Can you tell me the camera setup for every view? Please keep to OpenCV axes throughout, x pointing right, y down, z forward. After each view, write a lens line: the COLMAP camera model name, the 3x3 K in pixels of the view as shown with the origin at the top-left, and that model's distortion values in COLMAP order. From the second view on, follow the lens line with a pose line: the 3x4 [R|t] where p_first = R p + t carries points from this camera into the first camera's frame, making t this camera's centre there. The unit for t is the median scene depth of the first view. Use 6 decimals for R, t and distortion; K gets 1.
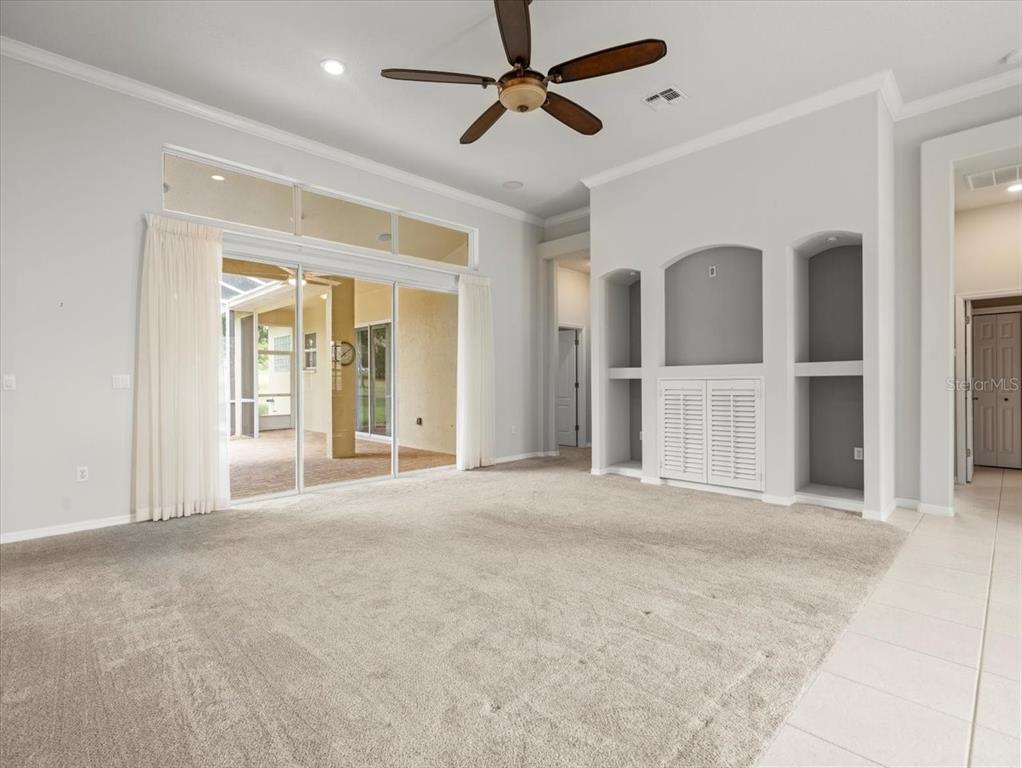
lens RADIAL K [[501.0, 0, 506.1], [0, 501.0, 381.1], [0, 0, 1]] dist [0.002806, 0.000544]
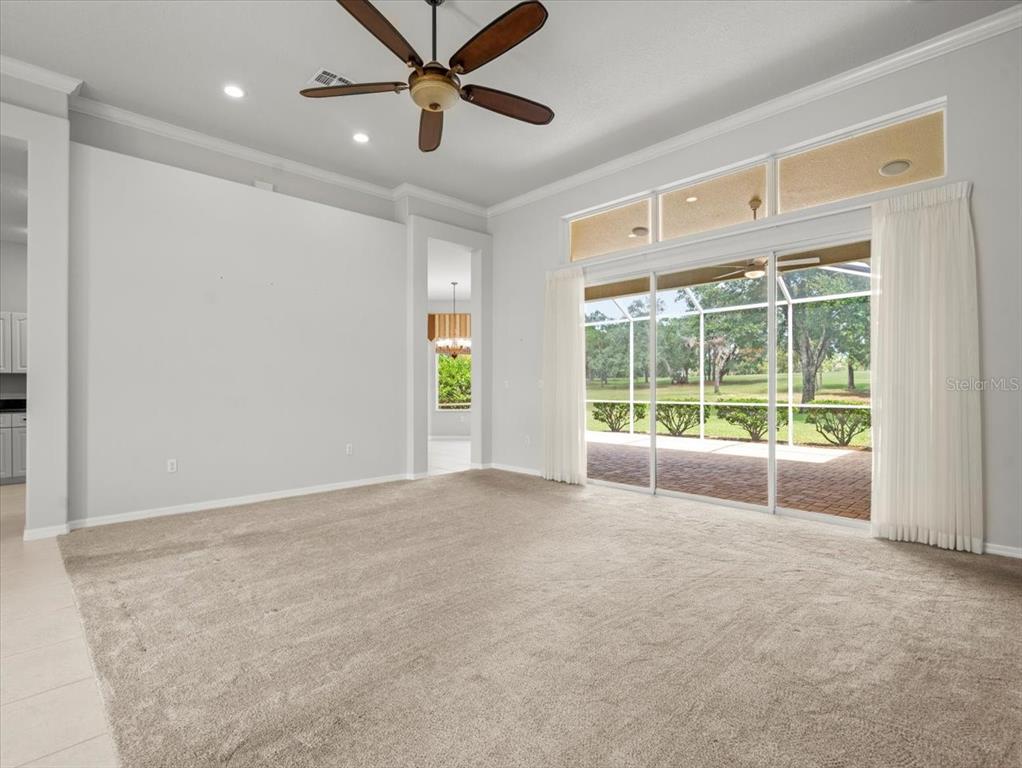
lens RADIAL K [[500.2, 0, 510.4], [0, 500.2, 382.1], [0, 0, 1]] dist [0.006815, 0.000316]
pose [[-0.019145, -0.003424, -0.999811, 0.527217], [0.000186, 0.999994, -0.003428, 0.000231], [0.999817, -0.000251, -0.019144, 0.612005]]
